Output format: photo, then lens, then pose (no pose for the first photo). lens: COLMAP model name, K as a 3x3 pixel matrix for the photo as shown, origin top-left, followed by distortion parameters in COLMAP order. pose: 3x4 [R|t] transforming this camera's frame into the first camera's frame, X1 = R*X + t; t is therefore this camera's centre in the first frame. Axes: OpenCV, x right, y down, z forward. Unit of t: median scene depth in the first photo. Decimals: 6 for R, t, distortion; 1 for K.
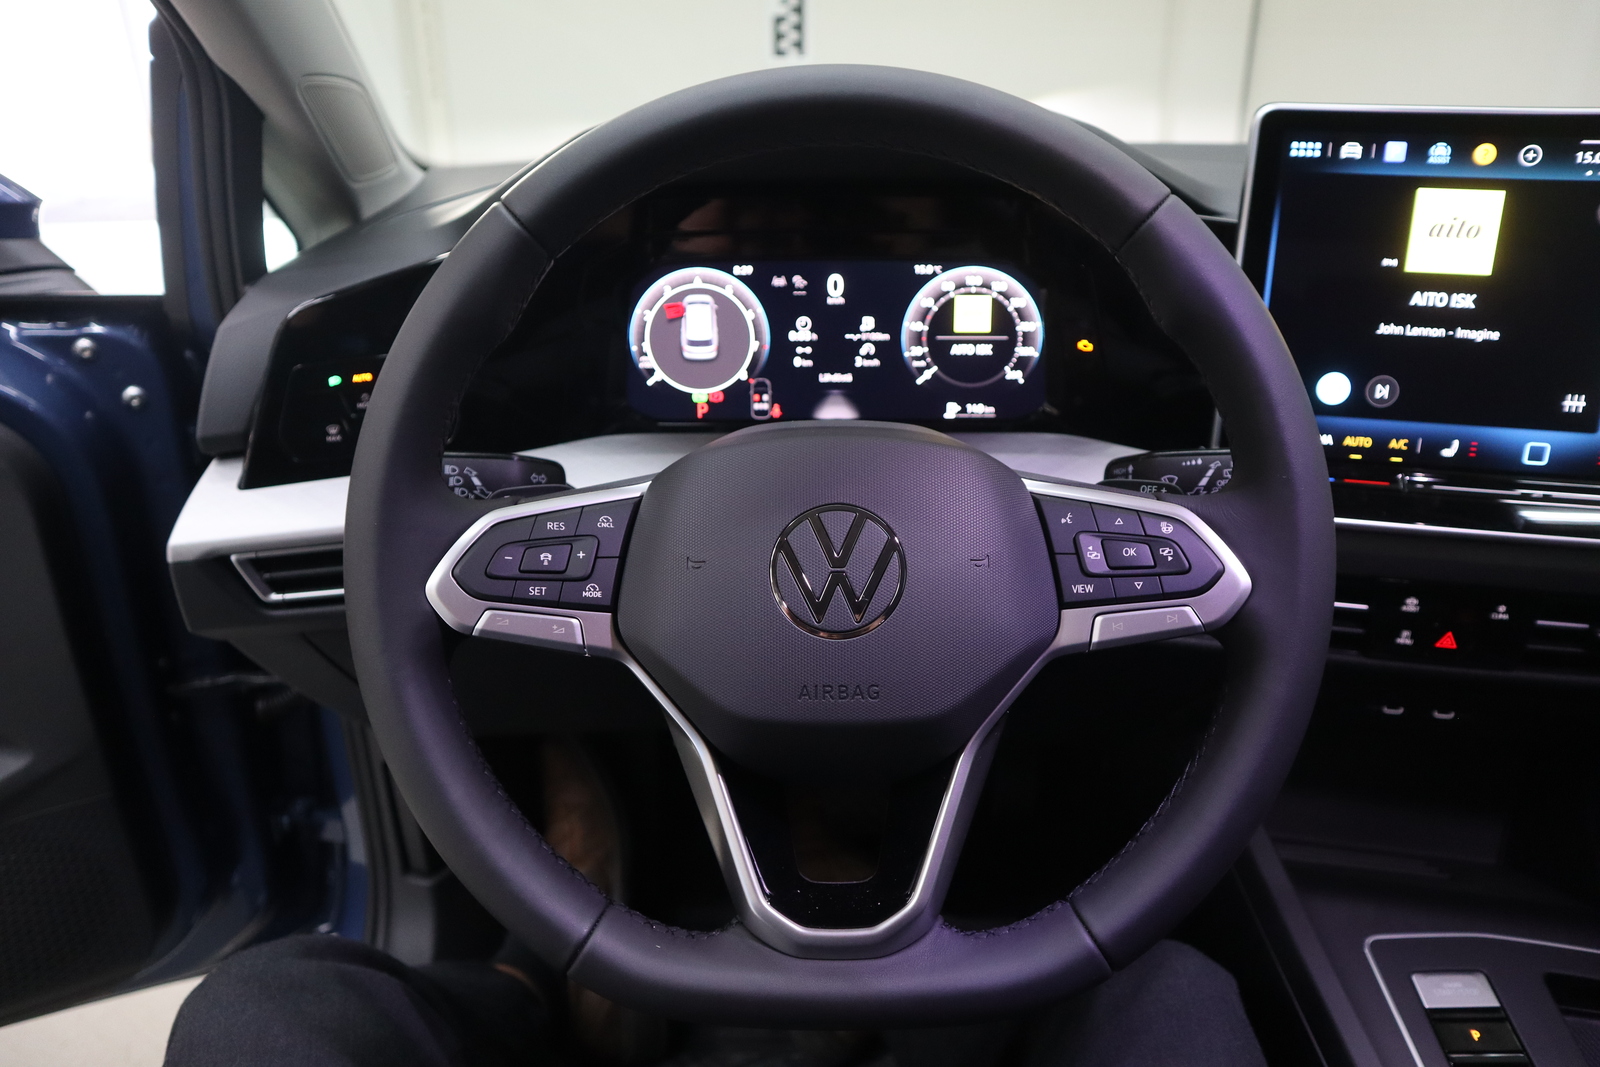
lens RADIAL K [[1108.9, 0, 800.0], [0, 1108.9, 533.5], [0, 0, 1]] dist [-0.123432, 0.081801]
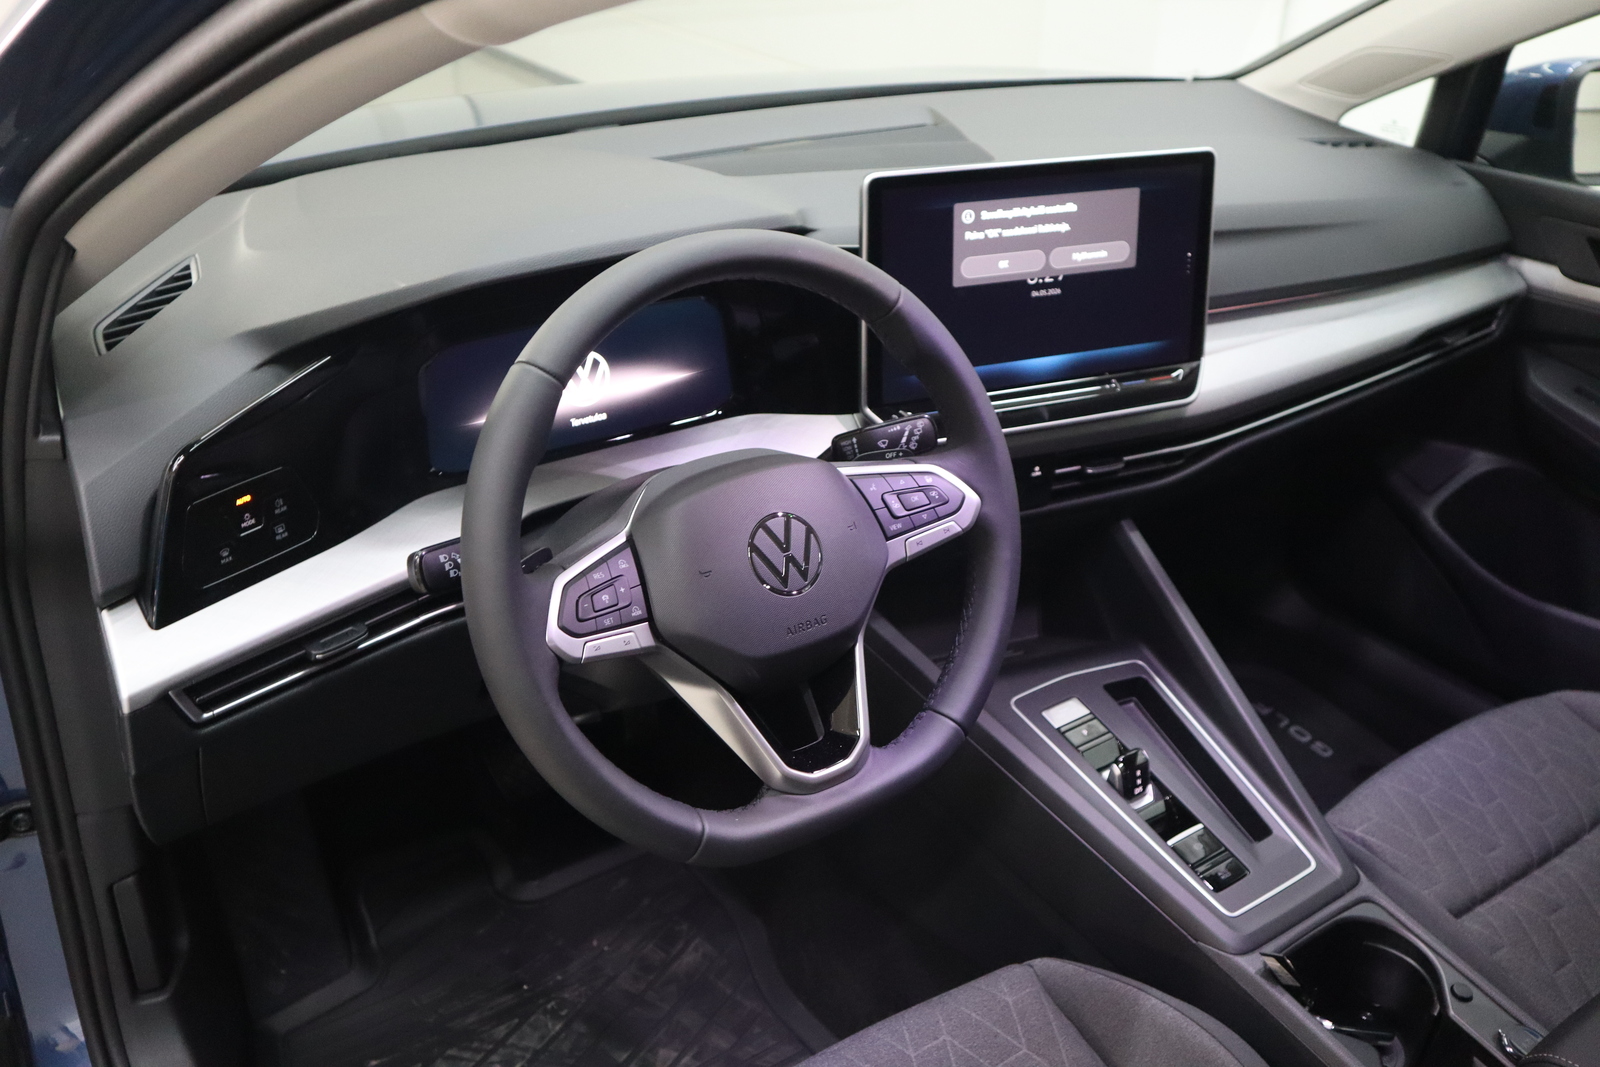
lens RADIAL K [[1430.0, 0, 800.0], [0, 1430.0, 533.5], [0, 0, 1]] dist [-0.067271, 0.150669]
pose [[0.806067, -0.251239, 0.535850, -0.774461], [0.208635, 0.967925, 0.139976, -0.206745], [-0.553830, -0.001033, 0.832629, -0.547200]]
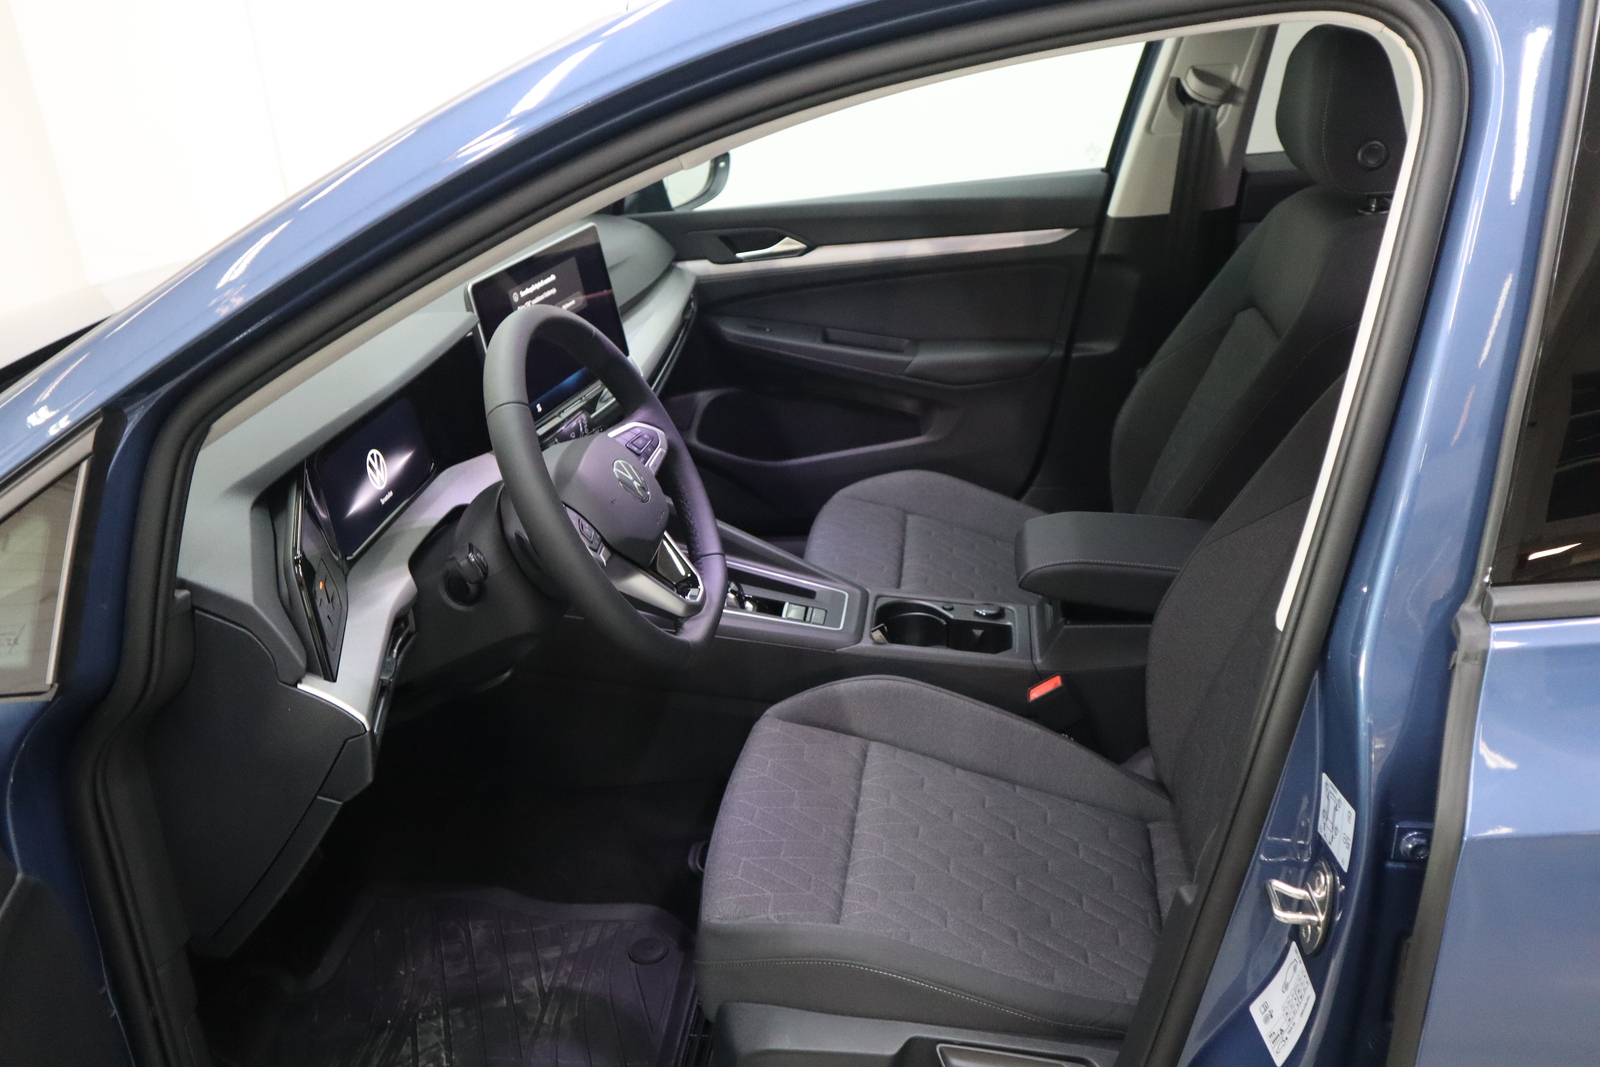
lens RADIAL K [[1430.0, 0, 800.0], [0, 1430.0, 533.5], [0, 0, 1]] dist [-0.067271, 0.150669]
pose [[0.098725, -0.395647, 0.913081, -2.251031], [0.479686, 0.822843, 0.304682, -0.517042], [-0.871869, 0.407912, 0.271021, -0.163436]]
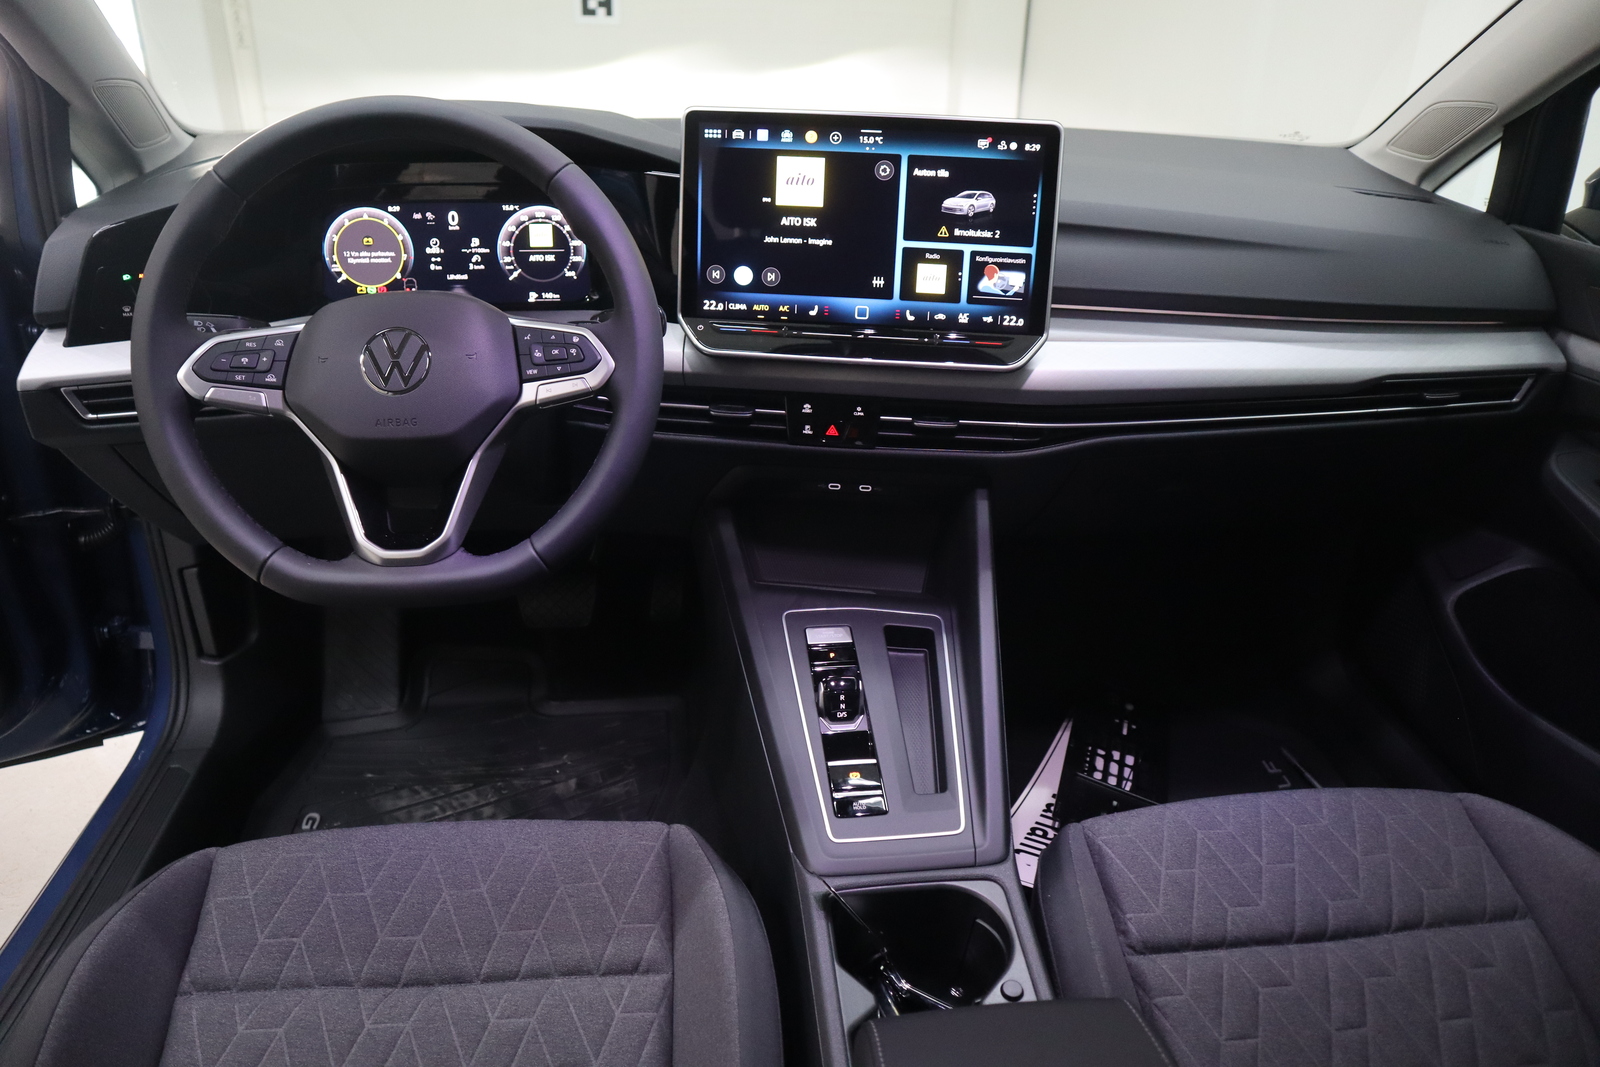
lens RADIAL K [[1108.9, 0, 800.0], [0, 1108.9, 533.5], [0, 0, 1]] dist [-0.123432, 0.081801]
pose [[0.990442, -0.026081, 0.135440, 0.342323], [0.020348, 0.998844, 0.043541, 0.194551], [-0.136419, -0.040369, 0.989828, -0.727002]]
